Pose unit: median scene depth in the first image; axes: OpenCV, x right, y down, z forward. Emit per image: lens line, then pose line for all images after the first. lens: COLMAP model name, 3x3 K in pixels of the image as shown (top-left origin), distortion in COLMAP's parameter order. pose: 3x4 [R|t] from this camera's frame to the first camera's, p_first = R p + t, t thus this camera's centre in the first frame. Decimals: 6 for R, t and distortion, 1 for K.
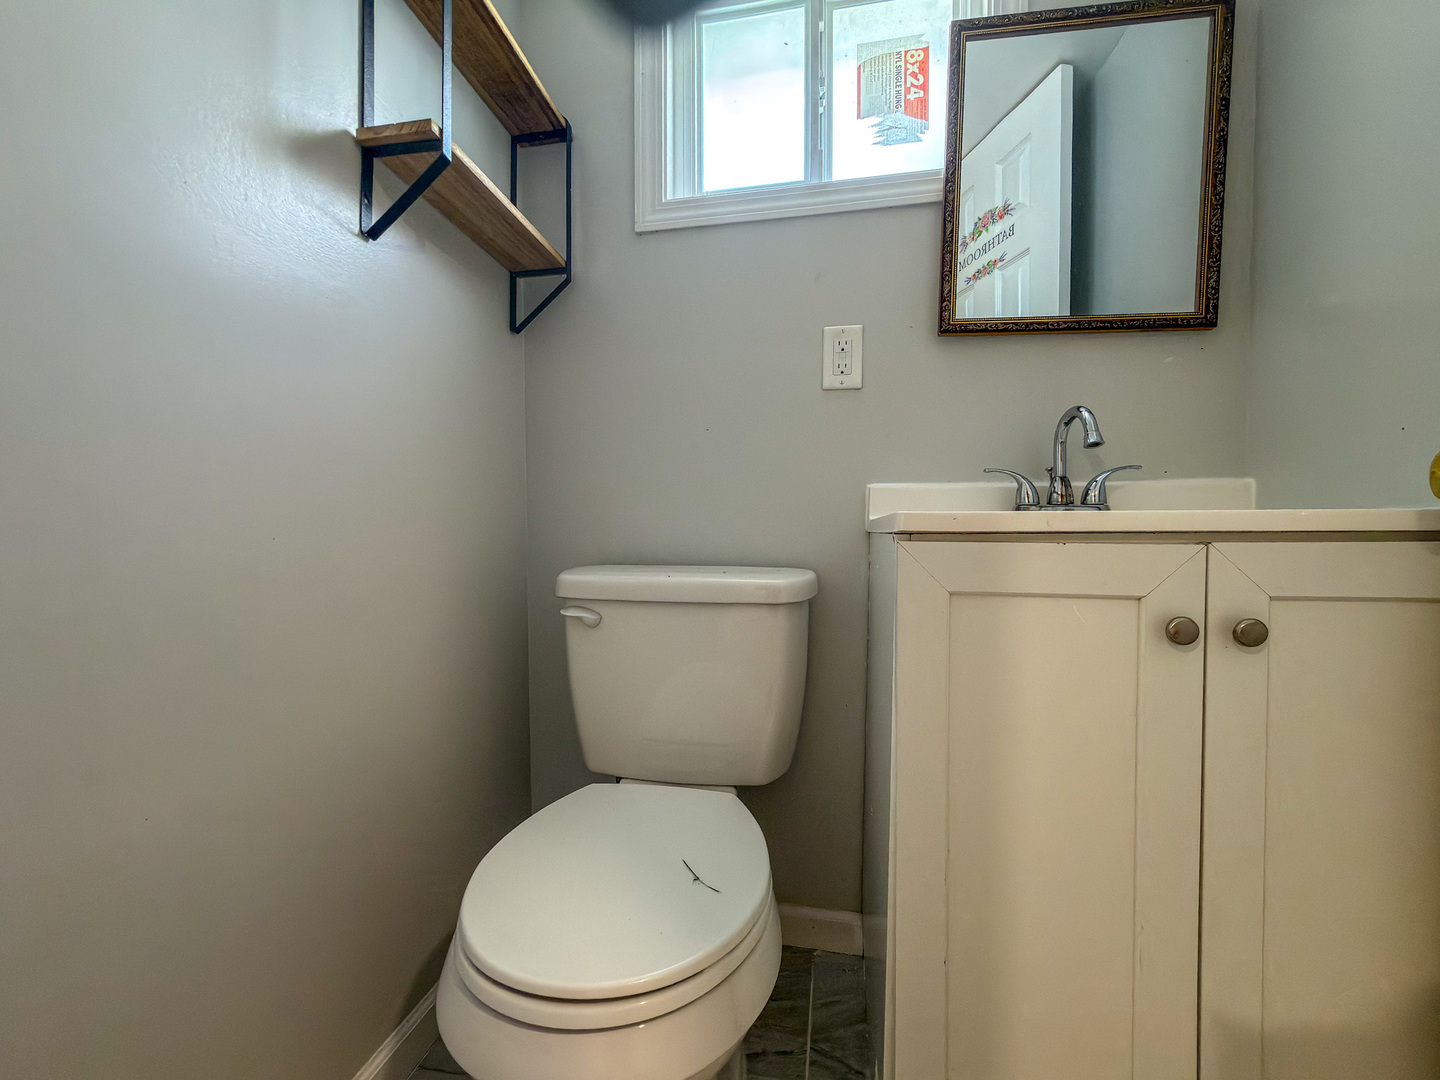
lens RADIAL K [[590.4, 0, 723.3], [0, 590.4, 546.1], [0, 0, 1]] dist [0.000092, 0.000205]
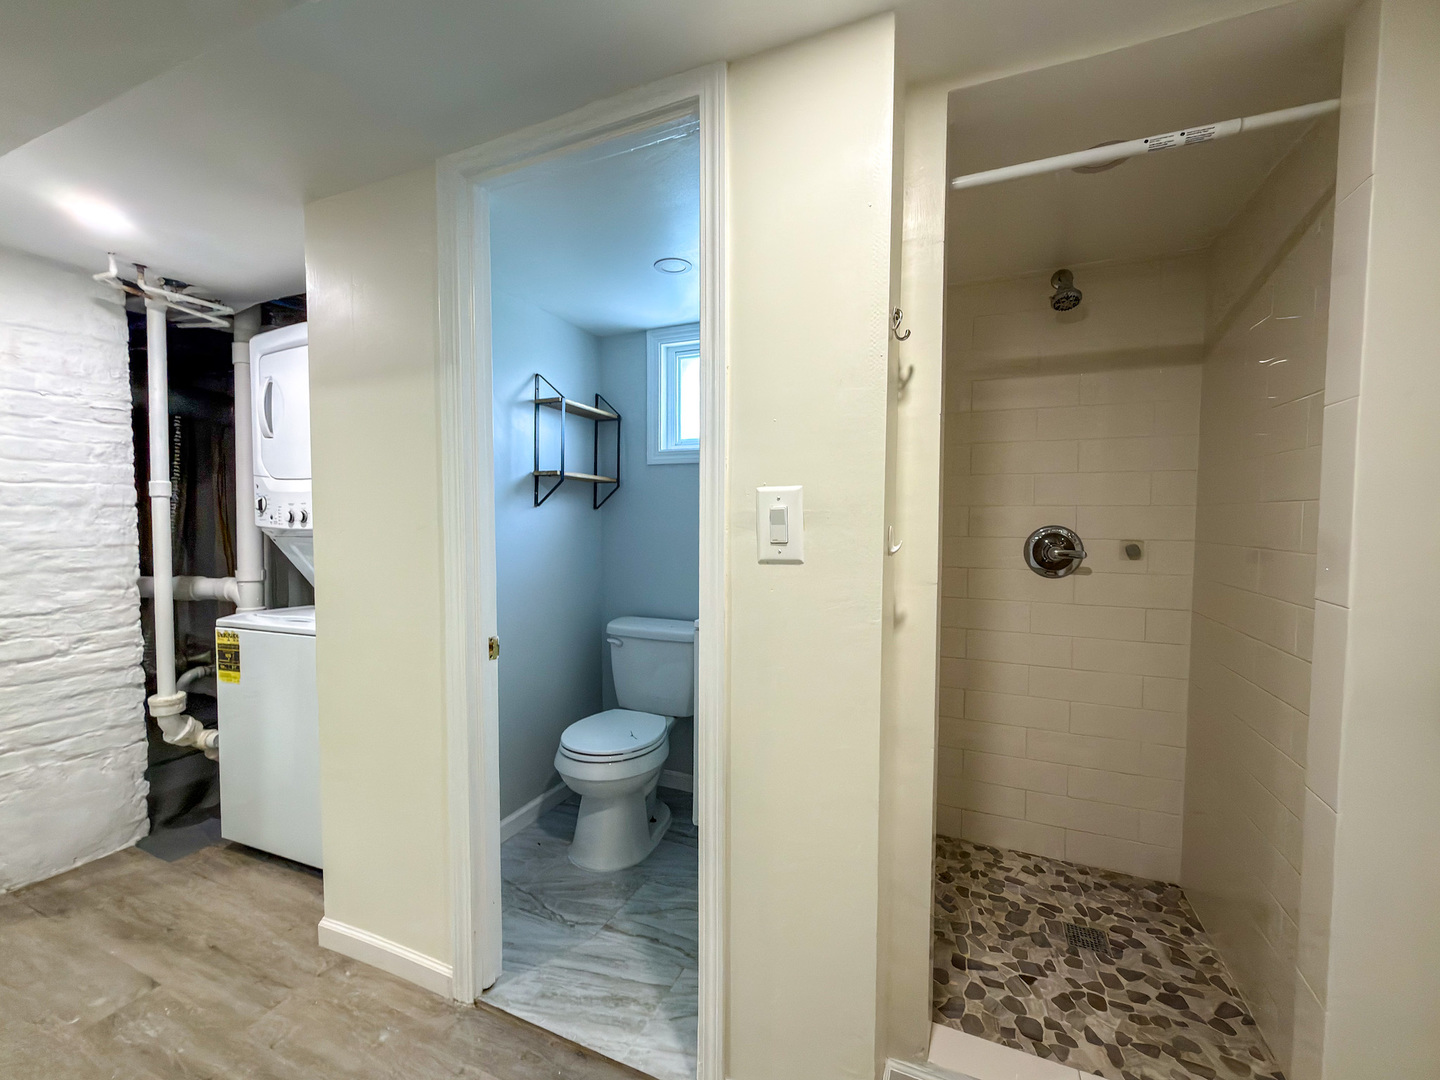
lens RADIAL K [[590.4, 0, 723.3], [0, 590.4, 546.1], [0, 0, 1]] dist [0.000092, 0.000205]
pose [[0.973662, 0.019011, -0.227204, 0.736084], [-0.011112, 0.999290, 0.035996, -0.367291], [0.227727, -0.032523, 0.973182, -1.253187]]
